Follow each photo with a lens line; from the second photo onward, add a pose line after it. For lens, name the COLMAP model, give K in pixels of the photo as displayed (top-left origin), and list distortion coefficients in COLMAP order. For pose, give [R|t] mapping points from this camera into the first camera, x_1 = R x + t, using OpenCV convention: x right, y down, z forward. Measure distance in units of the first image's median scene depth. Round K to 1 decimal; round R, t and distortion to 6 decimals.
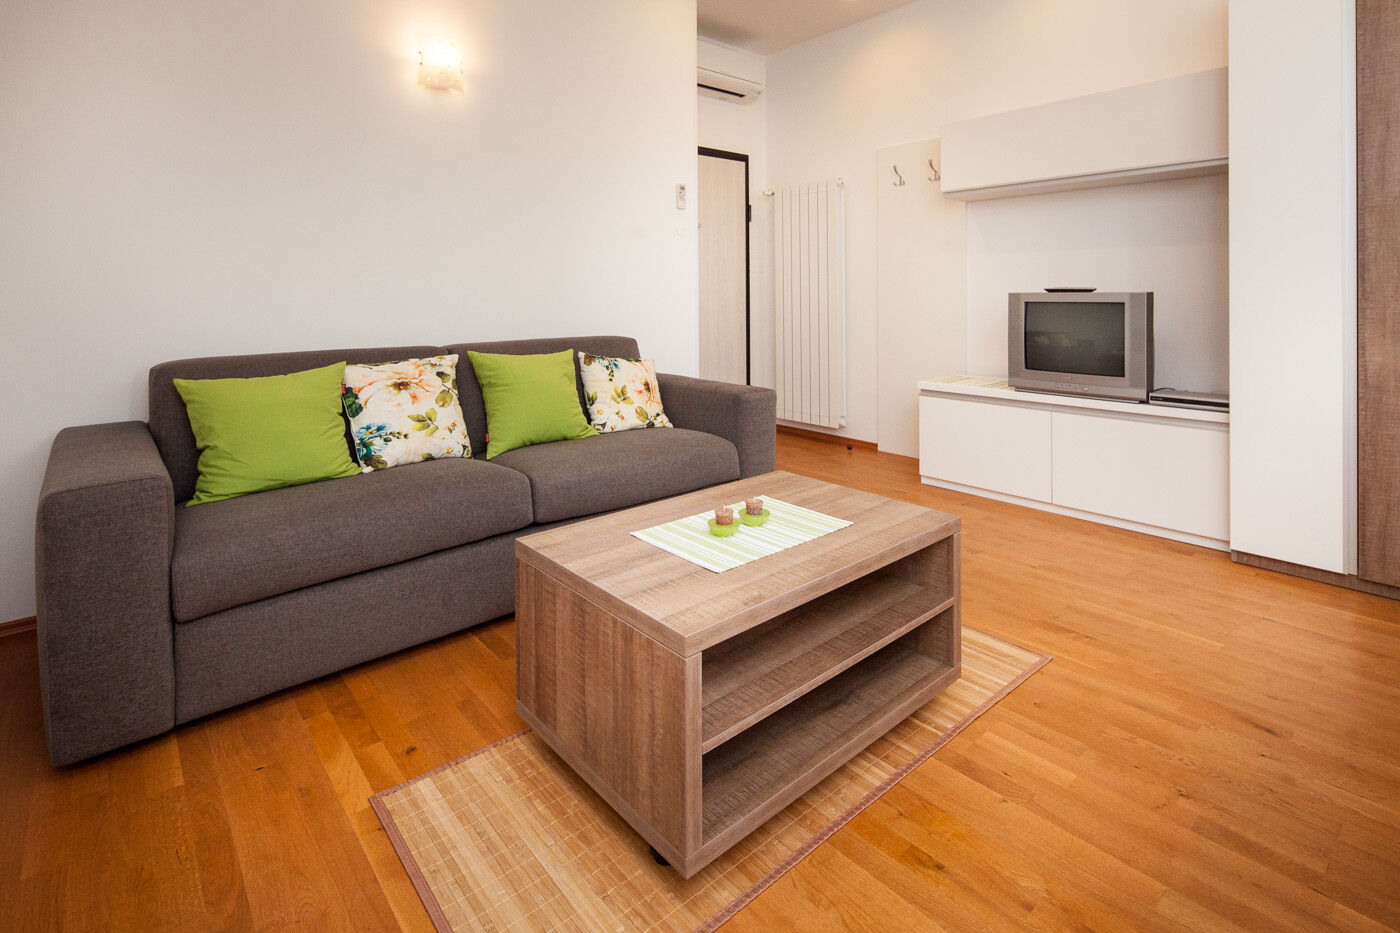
lens RADIAL K [[666.8, 0, 700.0], [0, 666.8, 466.5], [0, 0, 1]] dist [-0.001235, -0.000259]
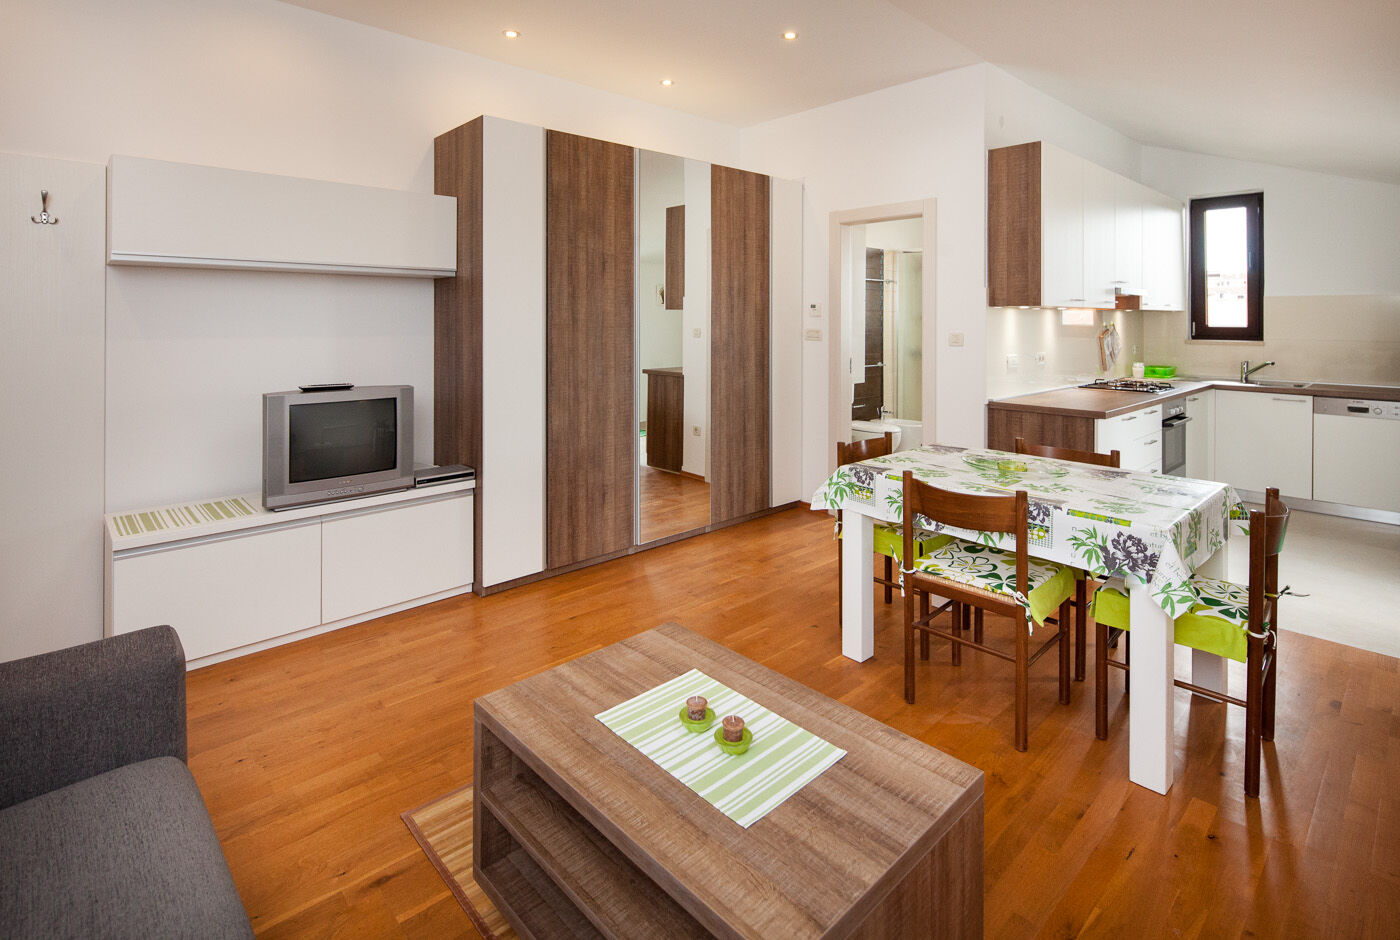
lens RADIAL K [[717.5, 0, 700.0], [0, 717.5, 470.0], [0, 0, 1]] dist [-0.000991, -0.000099]
pose [[-0.067533, -0.202653, 0.976919, -0.449230], [0.242842, 0.946369, 0.213103, -0.251293], [-0.967712, 0.251629, -0.014698, 0.574818]]
